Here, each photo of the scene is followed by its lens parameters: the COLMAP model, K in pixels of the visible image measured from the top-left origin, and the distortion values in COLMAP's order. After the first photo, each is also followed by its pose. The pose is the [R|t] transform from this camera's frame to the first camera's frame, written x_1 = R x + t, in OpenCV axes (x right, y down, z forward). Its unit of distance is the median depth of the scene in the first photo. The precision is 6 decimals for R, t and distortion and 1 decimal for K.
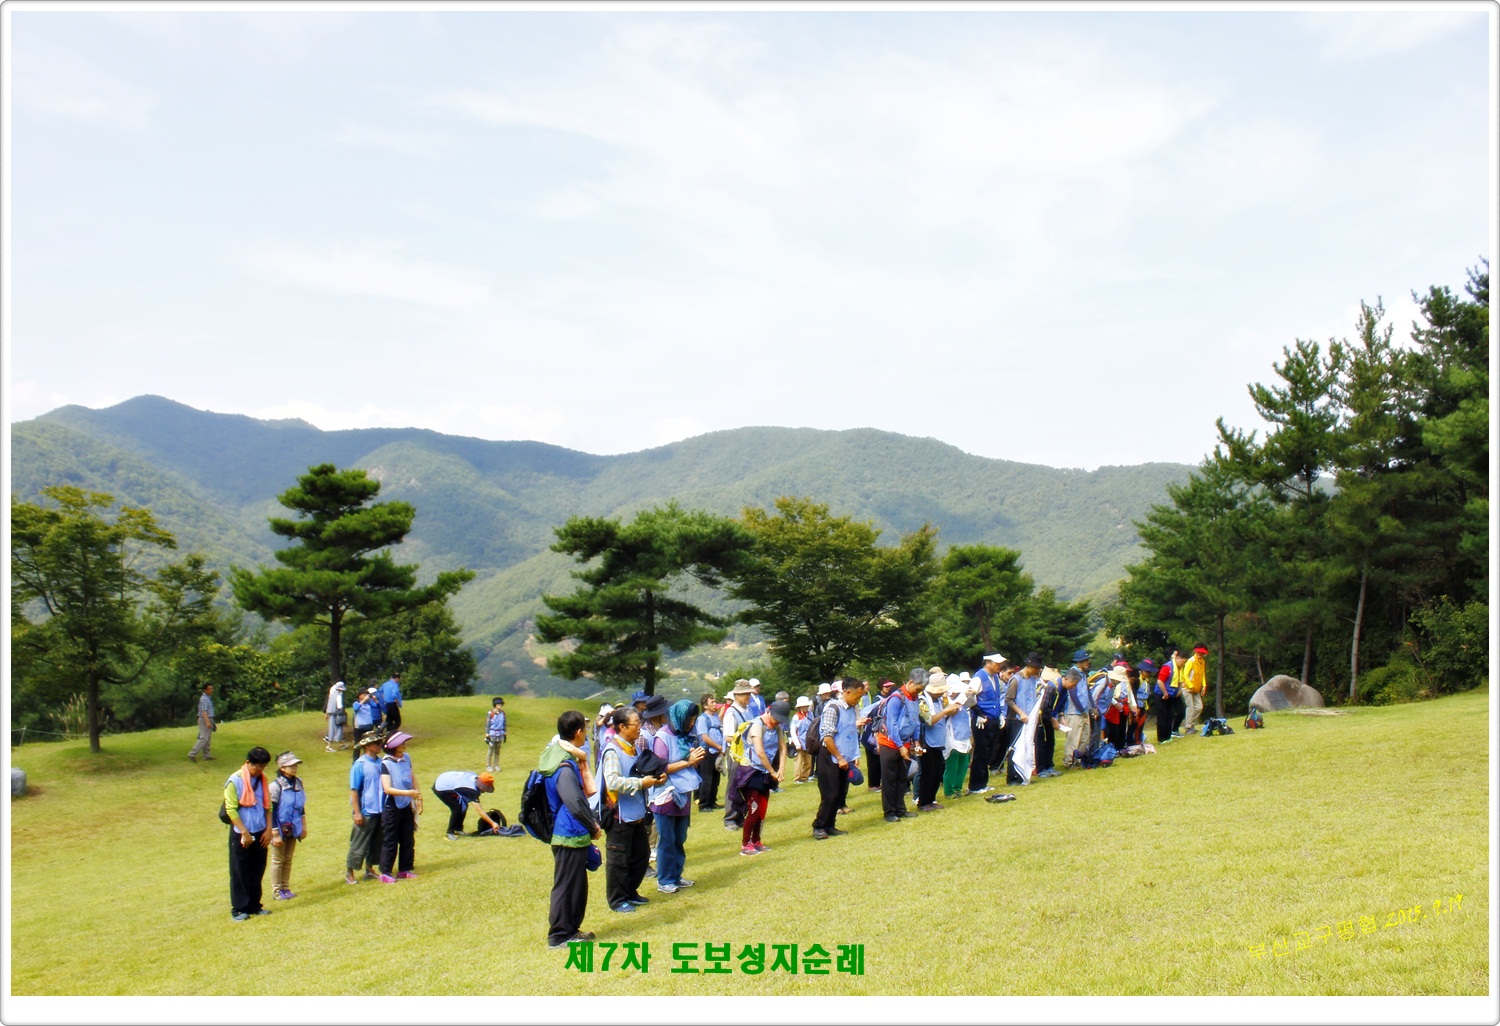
lens RADIAL K [[1225.3, 0, 750.0], [0, 1225.3, 513.0], [0, 0, 1]] dist [-0.175717, 0.168197]
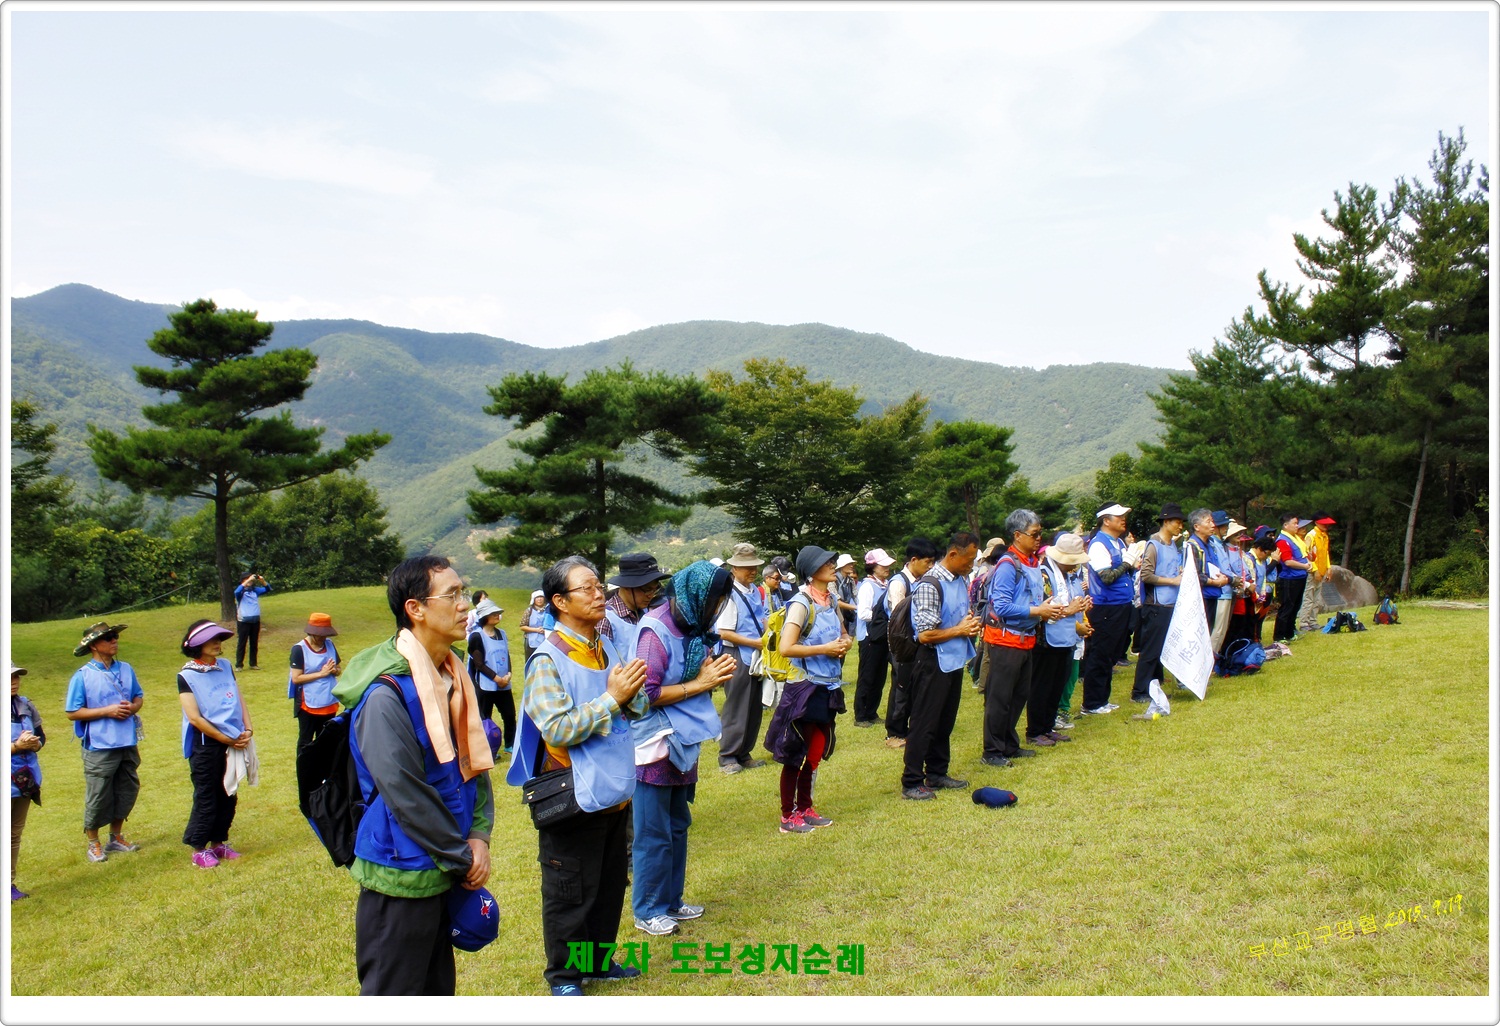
lens RADIAL K [[1225.3, 0, 750.0], [0, 1225.3, 513.0], [0, 0, 1]] dist [-0.175717, 0.168197]
pose [[0.998942, 0.005725, 0.045626, -0.016089], [-0.009521, 0.996469, 0.083414, 0.026399], [-0.044988, -0.083761, 0.995470, 0.139774]]
